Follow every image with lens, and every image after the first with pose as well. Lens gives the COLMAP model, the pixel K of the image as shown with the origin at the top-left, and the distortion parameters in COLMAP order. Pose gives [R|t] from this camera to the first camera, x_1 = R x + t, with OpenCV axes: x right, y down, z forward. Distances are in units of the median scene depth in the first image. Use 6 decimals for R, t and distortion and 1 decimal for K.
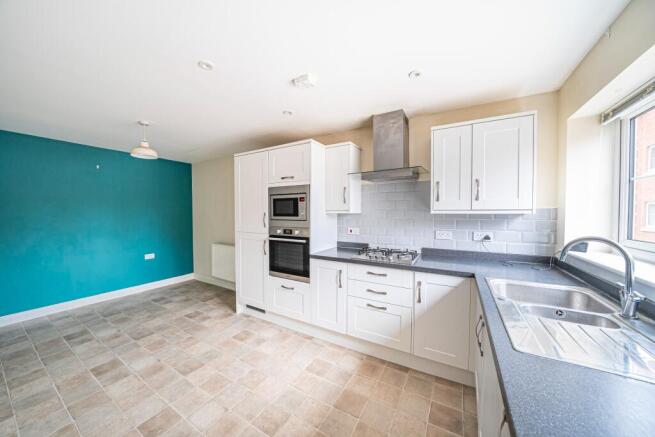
lens RADIAL K [[224.4, 0, 327.5], [0, 224.4, 218.5], [0, 0, 1]] dist [-0.021426, 0.000029]
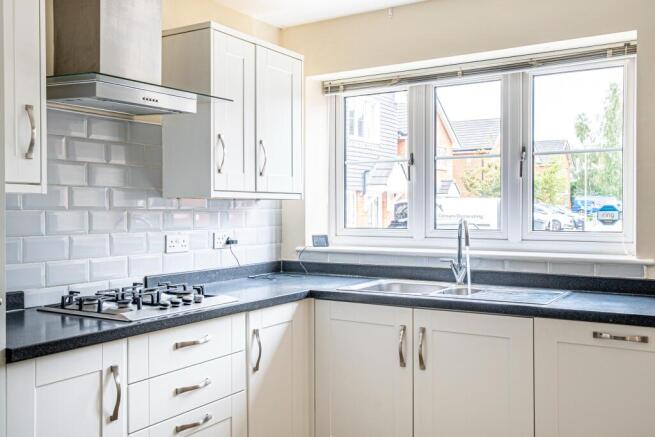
lens RADIAL K [[639.2, 0, 327.5], [0, 639.2, 218.5], [0, 0, 1]] dist [0.498341, 0.000373]
pose [[0.023791, -0.015942, 0.999590, -1.062603], [-0.004911, 0.999859, 0.016063, 0.000488], [-0.999705, -0.005291, 0.023709, 0.773715]]
